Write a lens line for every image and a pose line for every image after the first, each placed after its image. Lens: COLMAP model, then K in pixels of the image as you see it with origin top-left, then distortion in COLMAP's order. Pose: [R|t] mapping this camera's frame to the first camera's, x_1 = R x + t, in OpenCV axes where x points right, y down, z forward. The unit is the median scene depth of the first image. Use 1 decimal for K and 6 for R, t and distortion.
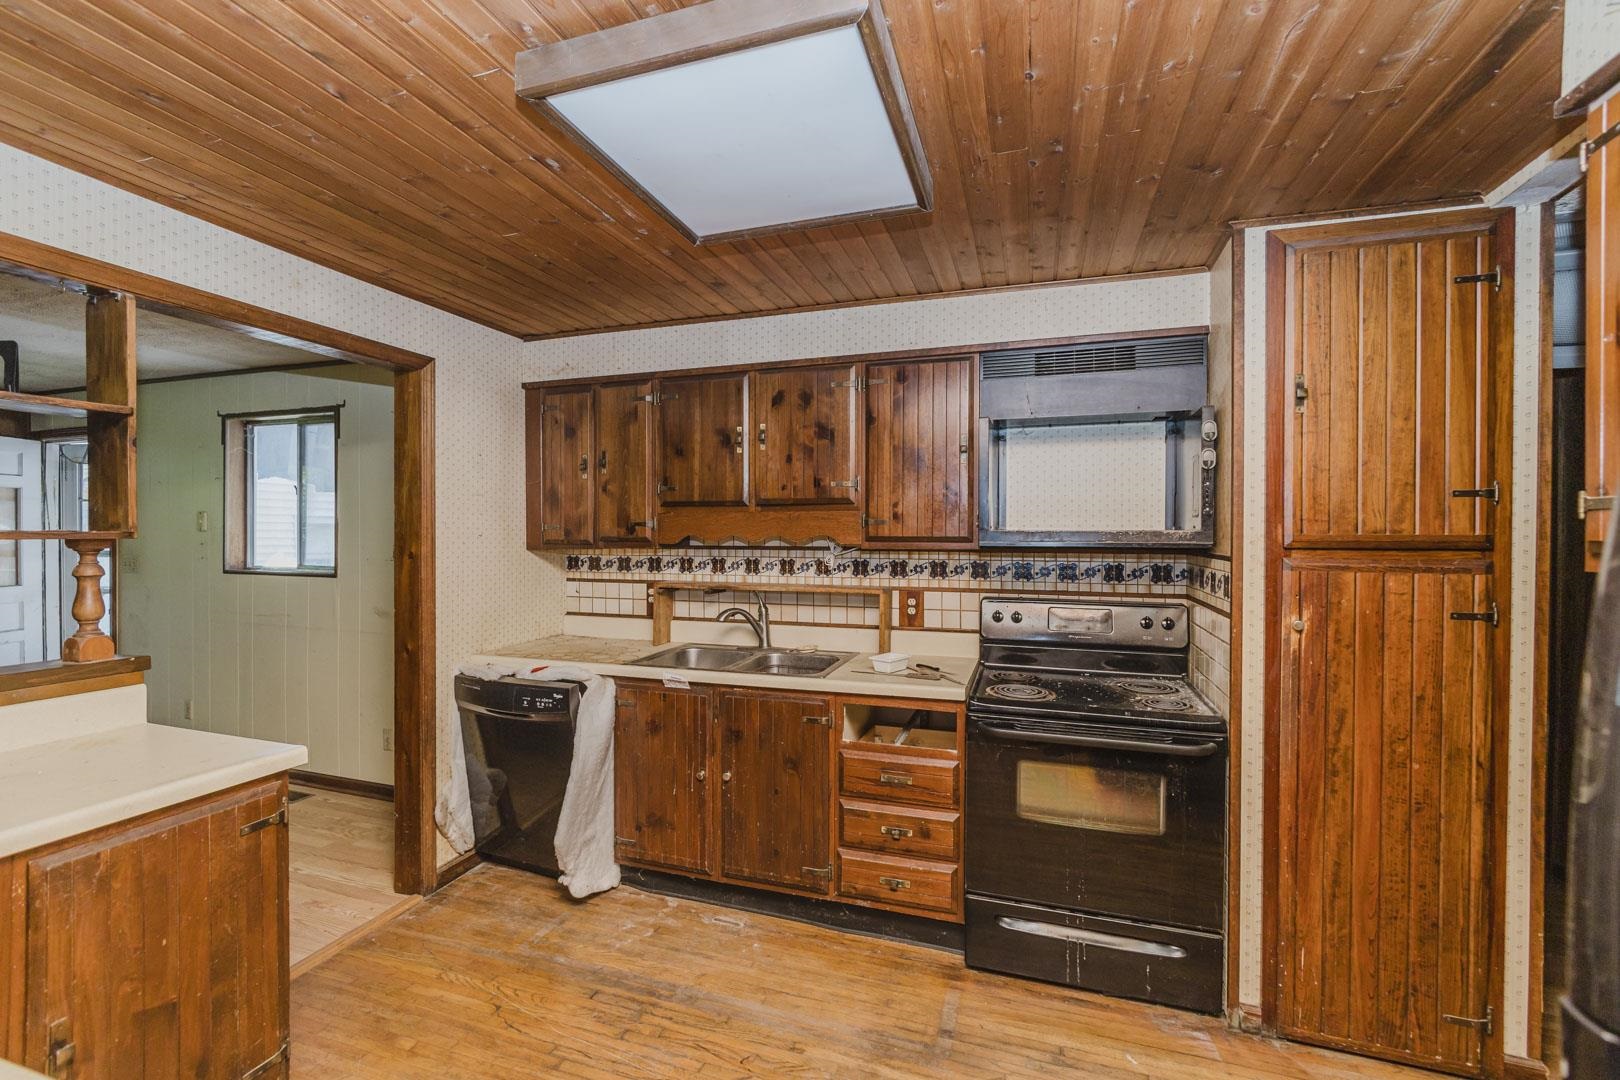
lens RADIAL K [[680.4, 0, 810.9], [0, 680.4, 535.9], [0, 0, 1]] dist [-0.007095, 0.001184]
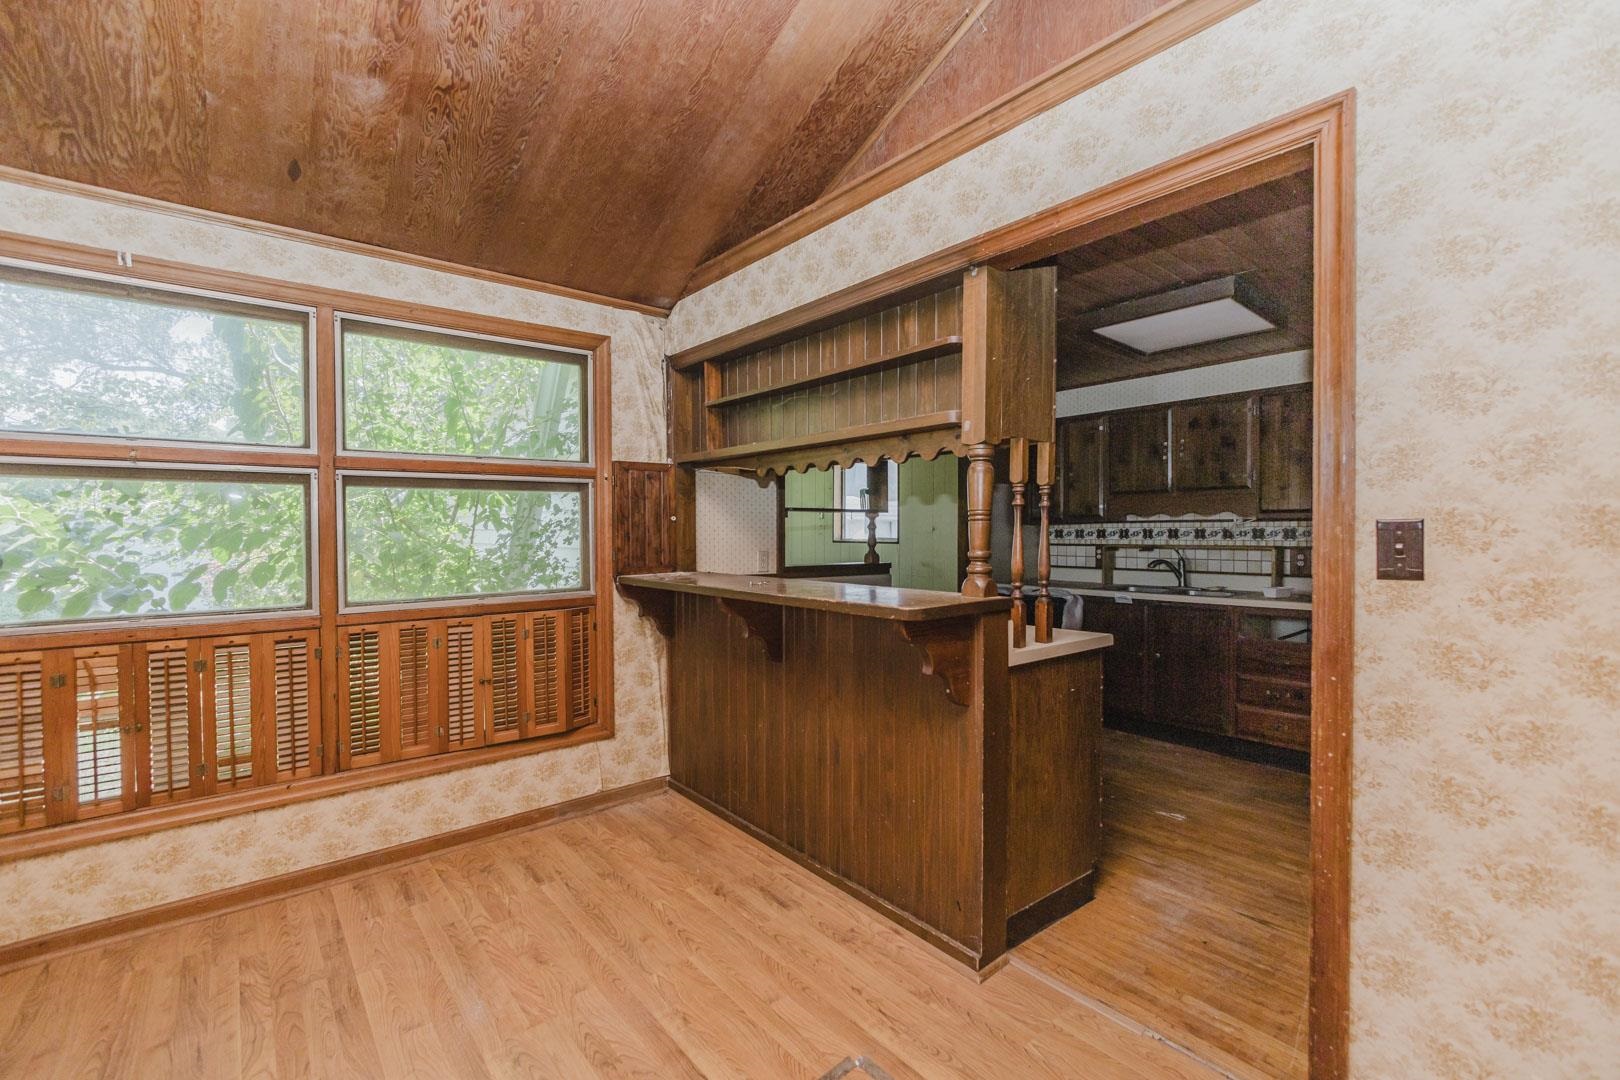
lens RADIAL K [[680.4, 0, 810.1], [0, 680.4, 541.0], [0, 0, 1]] dist [-0.007095, 0.001184]
pose [[0.846492, 0.003591, -0.532389, 0.033502], [0.000439, 0.999972, 0.007443, 0.051049], [0.532401, -0.006534, 0.846467, -0.709469]]
